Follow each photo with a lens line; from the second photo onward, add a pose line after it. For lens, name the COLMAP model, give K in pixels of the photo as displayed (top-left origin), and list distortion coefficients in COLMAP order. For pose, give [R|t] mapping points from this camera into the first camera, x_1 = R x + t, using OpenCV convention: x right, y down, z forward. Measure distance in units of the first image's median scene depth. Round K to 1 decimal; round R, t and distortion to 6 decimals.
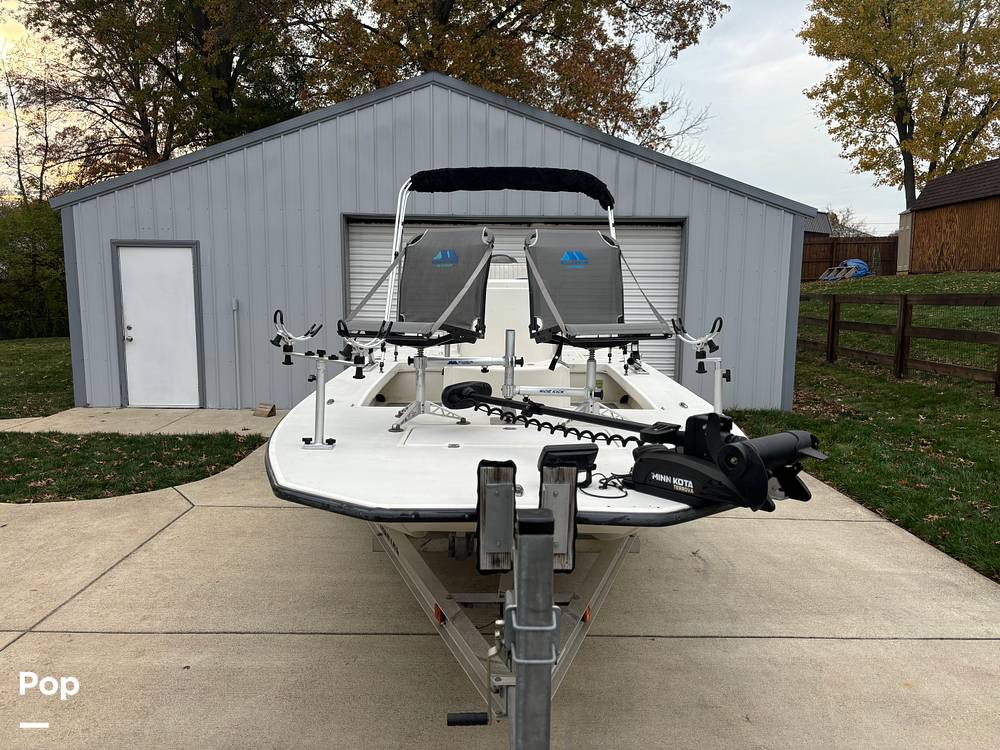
lens RADIAL K [[760.5, 0, 500.3], [0, 760.5, 378.4], [0, 0, 1]] dist [0.021721, -0.002231]
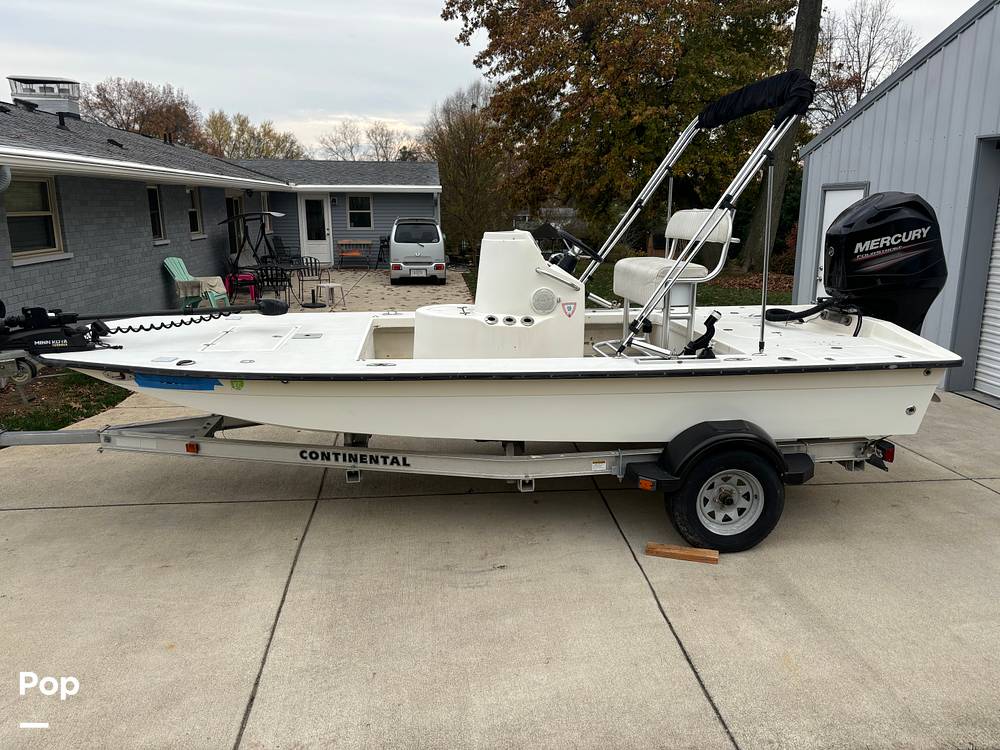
lens RADIAL K [[752.8, 0, 500.0], [0, 752.8, 375.0], [0, 0, 1]] dist [0.056844, -0.063559]
pose [[0.096147, 0.207761, -0.973443, 1.040537], [-0.129978, 0.972220, 0.194662, -0.139267], [0.986844, 0.107810, 0.120480, 0.897326]]
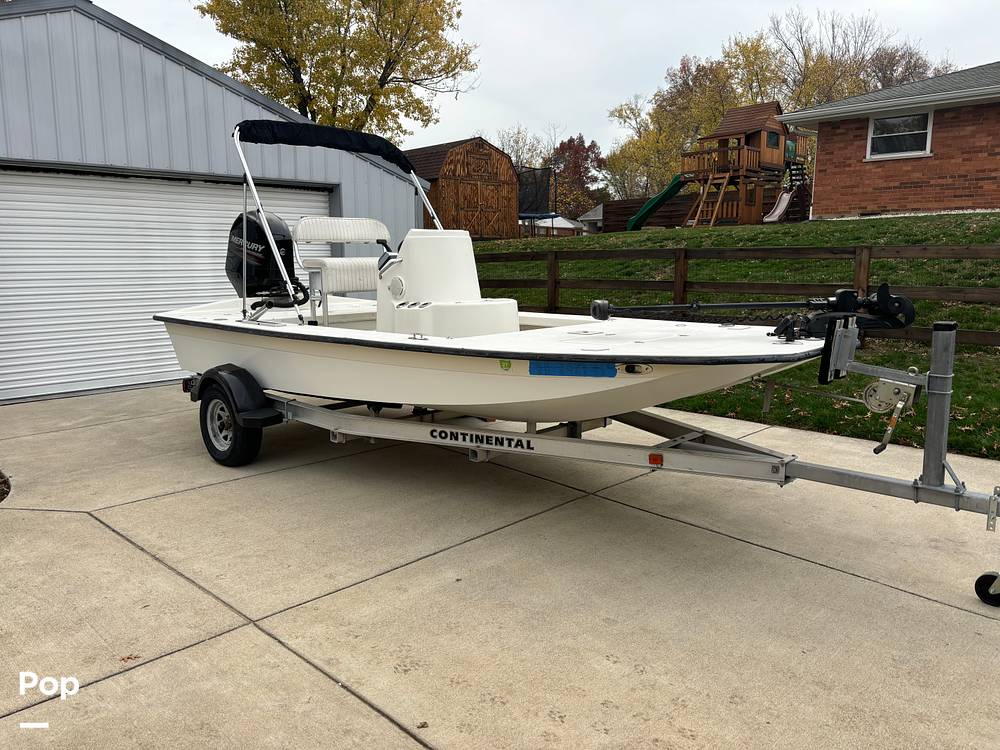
lens RADIAL K [[752.8, 0, 500.0], [0, 752.8, 375.0], [0, 0, 1]] dist [0.056844, -0.063559]
pose [[0.695114, -0.126988, 0.707595, -0.776881], [0.106725, 0.991597, 0.073114, 0.013428], [-0.710934, 0.024696, 0.702825, 0.144675]]
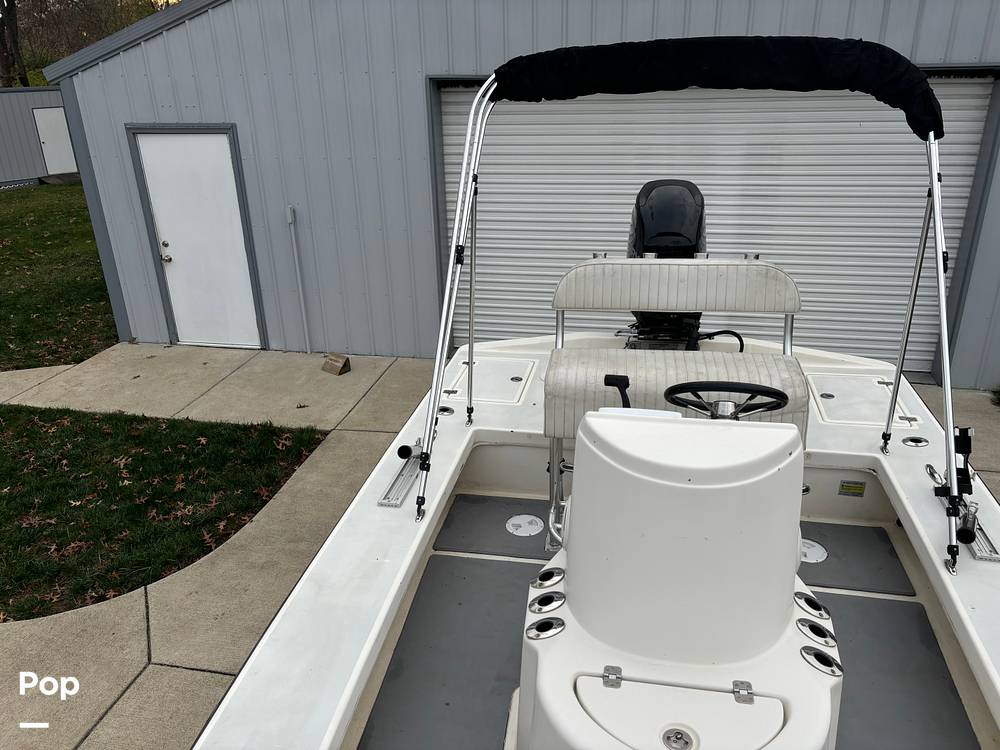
lens RADIAL K [[754.9, 0, 498.8], [0, 754.9, 382.7], [0, 0, 1]] dist [0.047930, -0.052246]
pose [[0.979139, 0.048685, -0.197271, -0.010792], [0.004933, 0.964889, 0.262611, -0.258684], [0.203130, -0.258106, 0.944521, 0.631603]]
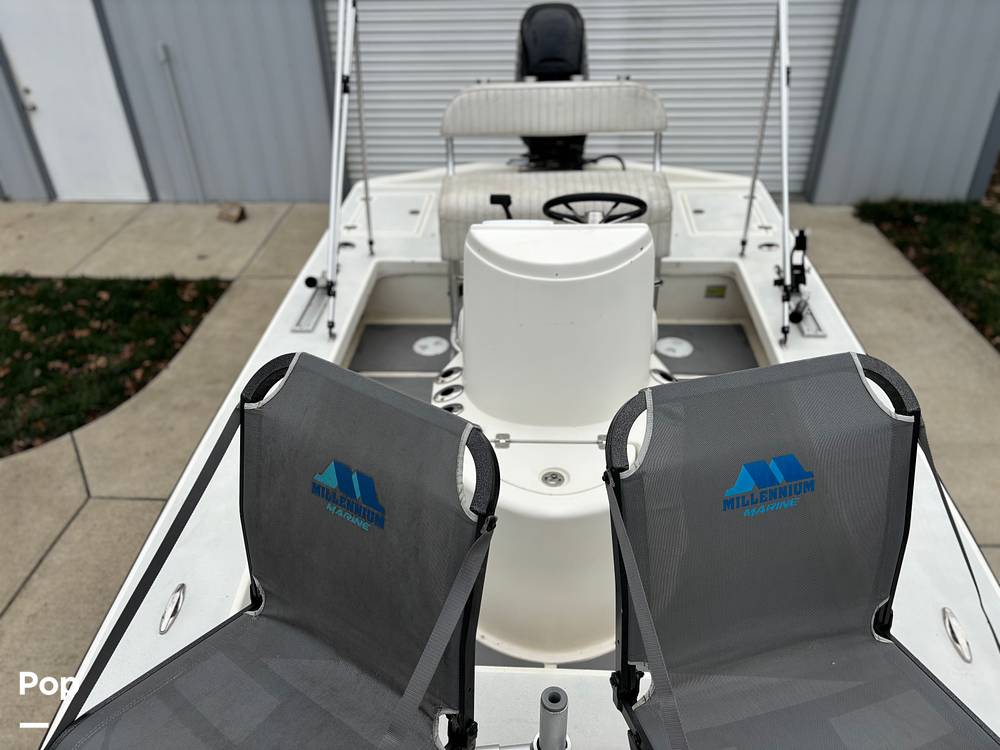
lens RADIAL K [[760.5, 0, 500.3], [0, 760.5, 378.4], [0, 0, 1]] dist [0.021721, -0.002231]
pose [[0.996996, 0.010234, -0.076780, 0.010873], [0.024872, 0.896446, 0.442454, -0.256742], [0.073357, -0.443035, 0.893498, 0.566133]]
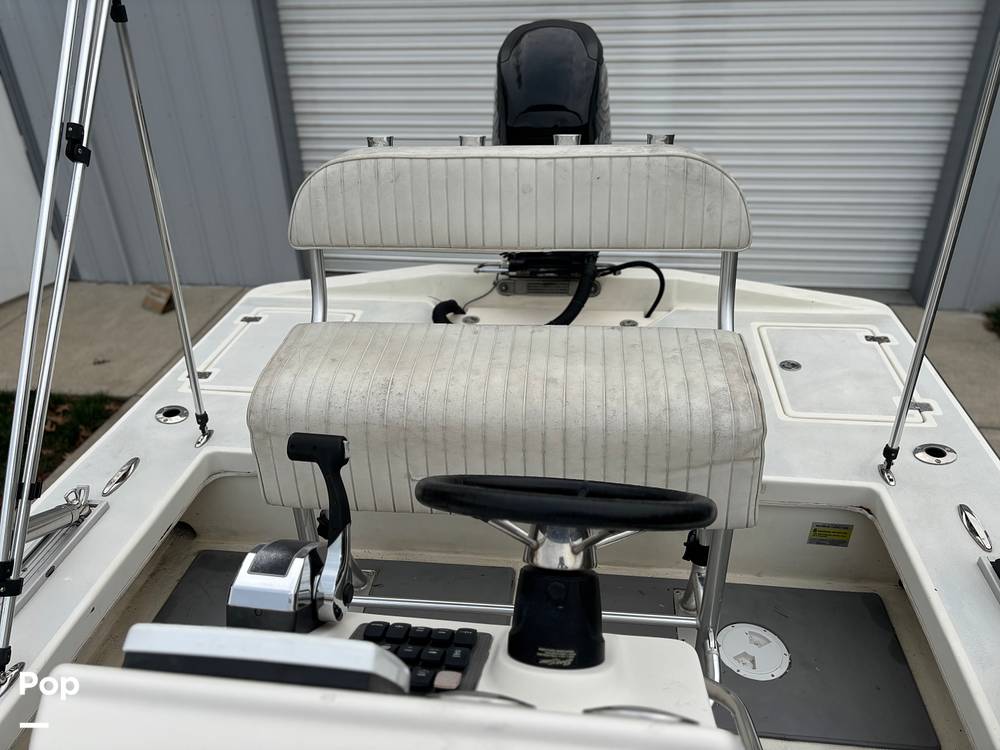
lens RADIAL K [[754.9, 0, 498.8], [0, 754.9, 382.7], [0, 0, 1]] dist [0.047930, -0.052246]
pose [[0.990094, 0.038315, -0.135079, 0.043712], [0.016876, 0.922597, 0.385395, -0.224184], [0.139390, -0.383857, 0.912811, 0.942585]]
